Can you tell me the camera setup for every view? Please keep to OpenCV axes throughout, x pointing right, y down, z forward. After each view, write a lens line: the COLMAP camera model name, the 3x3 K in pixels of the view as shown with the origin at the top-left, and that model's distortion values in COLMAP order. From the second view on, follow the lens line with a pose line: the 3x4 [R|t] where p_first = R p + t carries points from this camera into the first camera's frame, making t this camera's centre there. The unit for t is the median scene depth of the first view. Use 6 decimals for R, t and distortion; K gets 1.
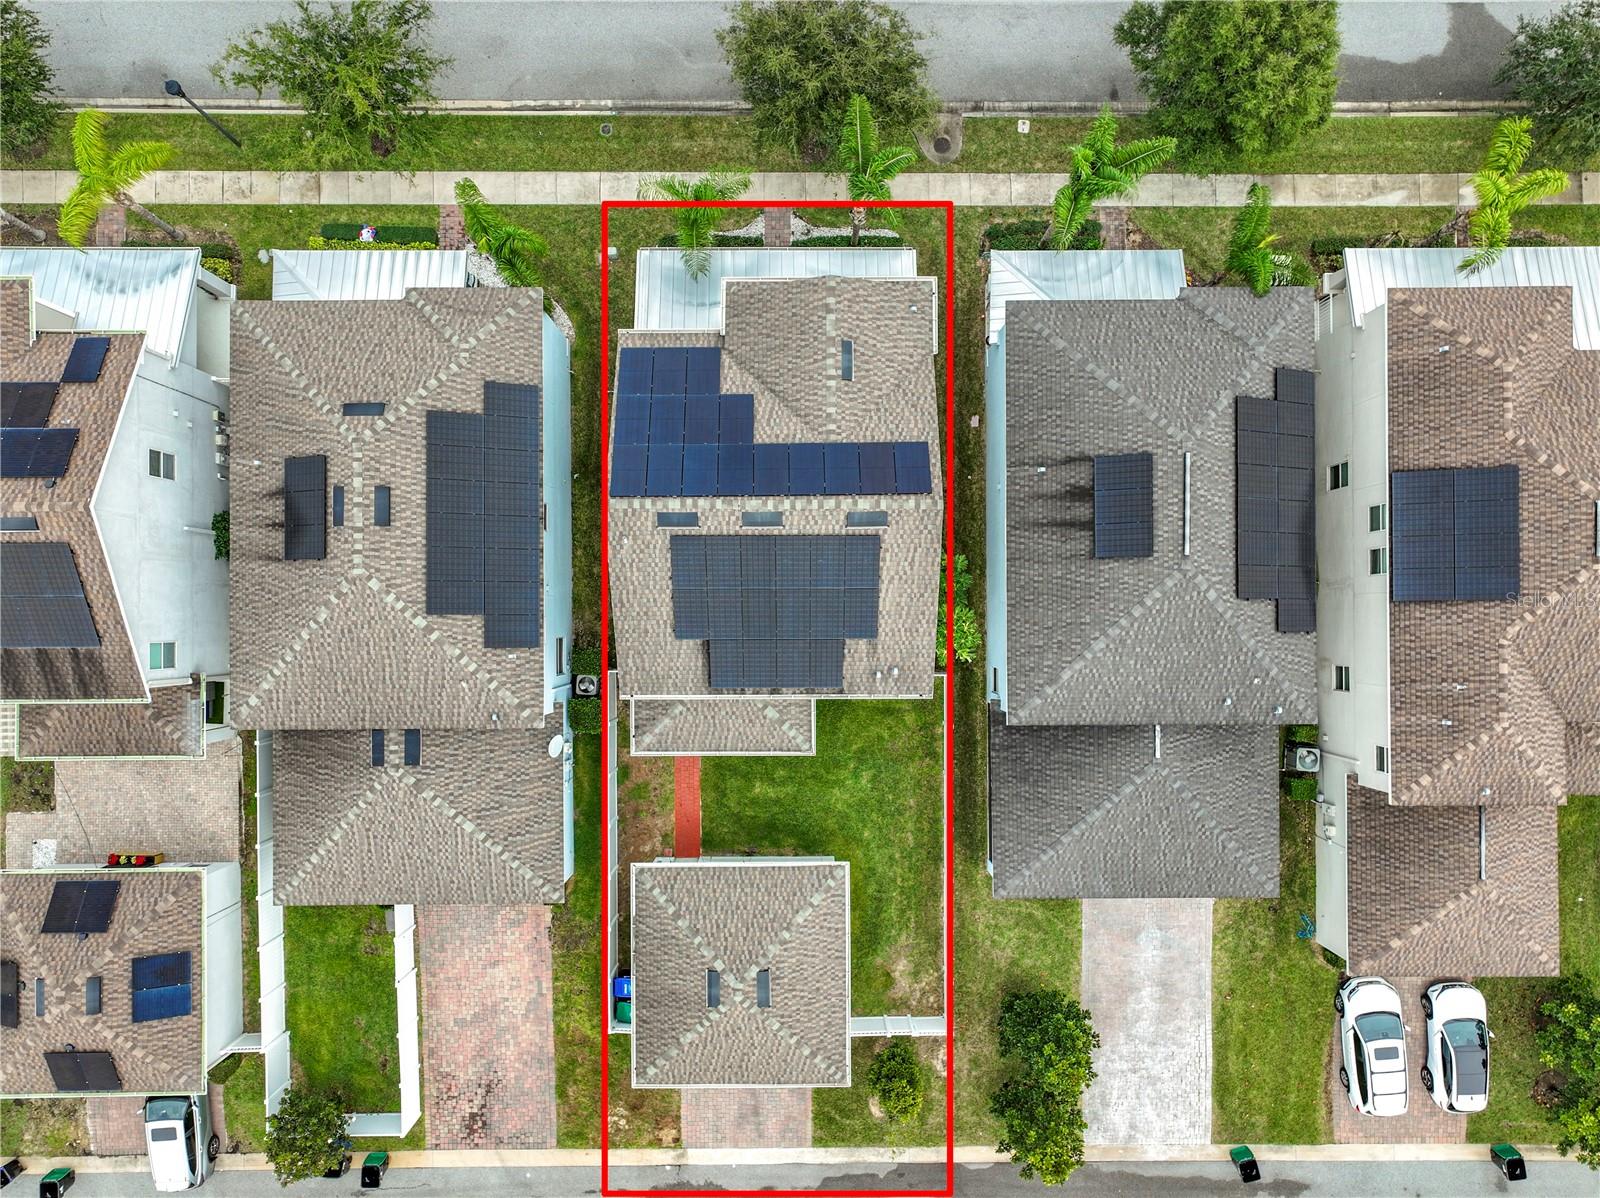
lens RADIAL K [[1131.9, 0, 800.6], [0, 1131.9, 577.1], [0, 0, 1]] dist [-0.017451, 0.026472]
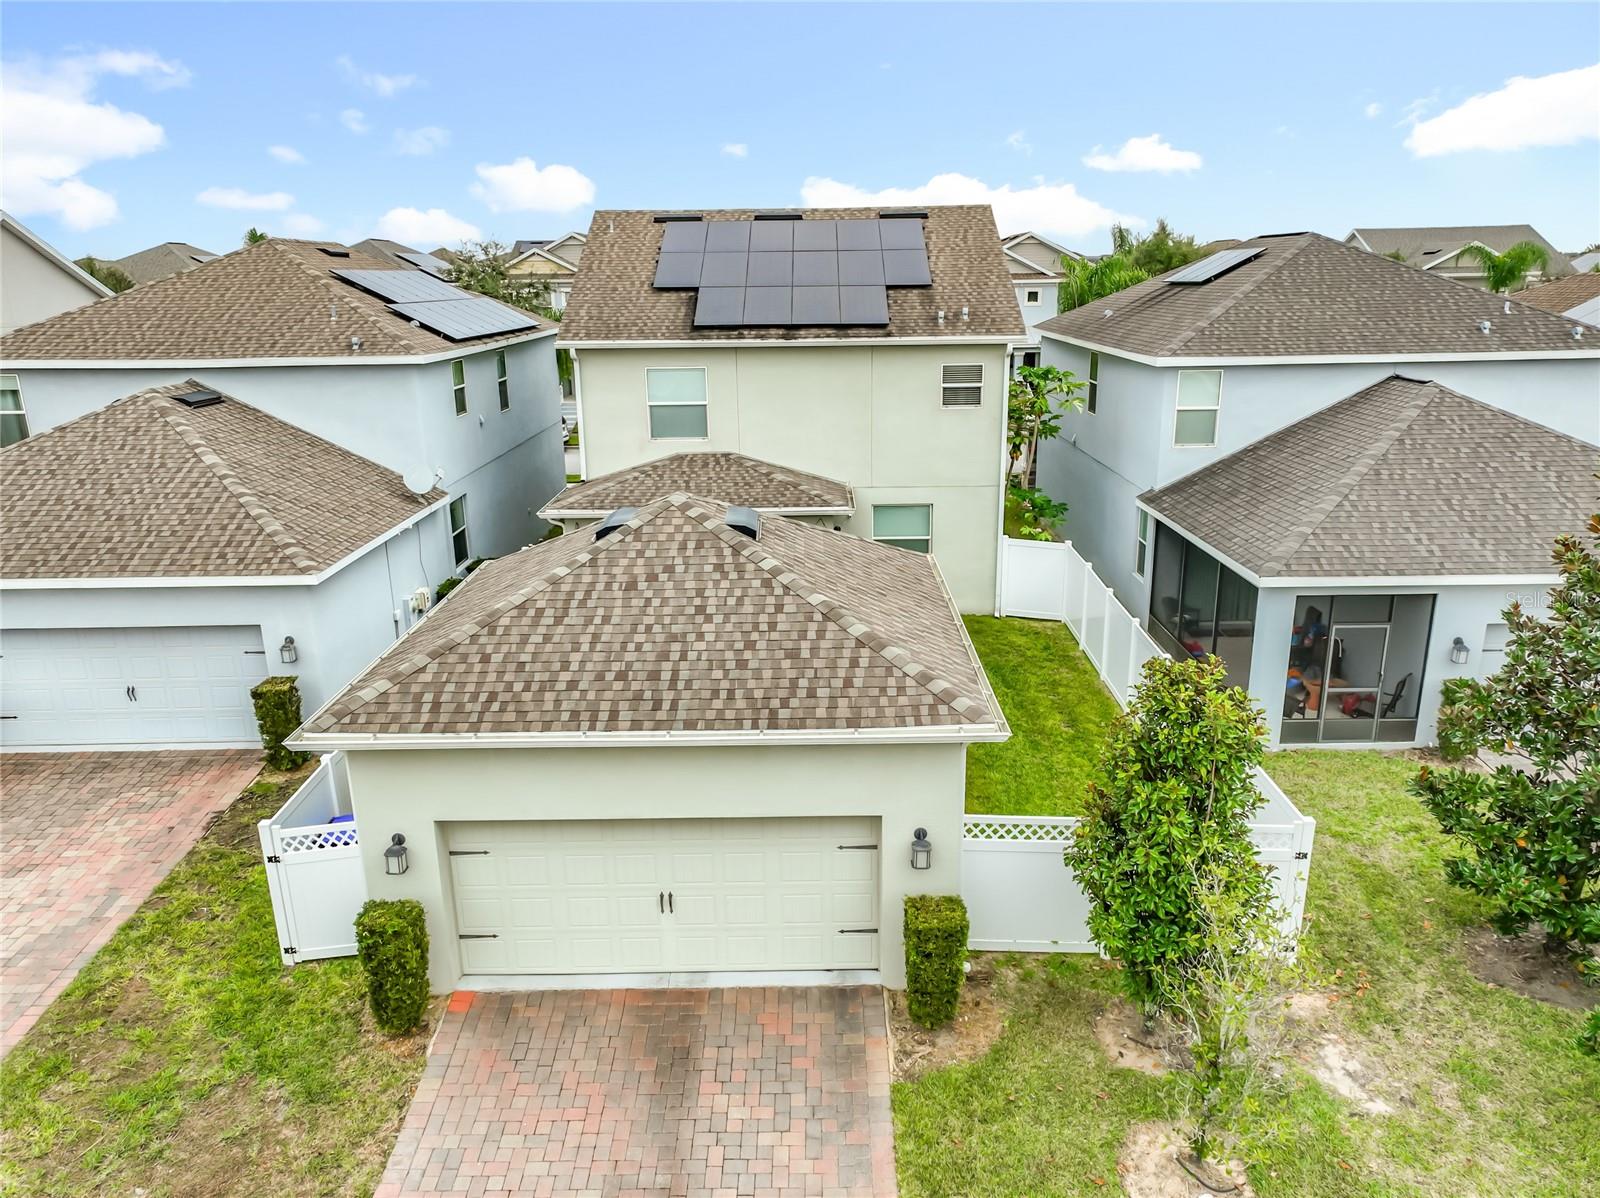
lens RADIAL K [[1116.3, 0, 800.0], [0, 1116.3, 599.0], [0, 0, 1]] dist [-0.009693, 0.024387]
pose [[0.999790, -0.012098, -0.016516, -0.006502], [-0.011733, 0.322527, -0.946488, 0.725012], [0.016777, 0.946483, 0.322317, 0.876773]]
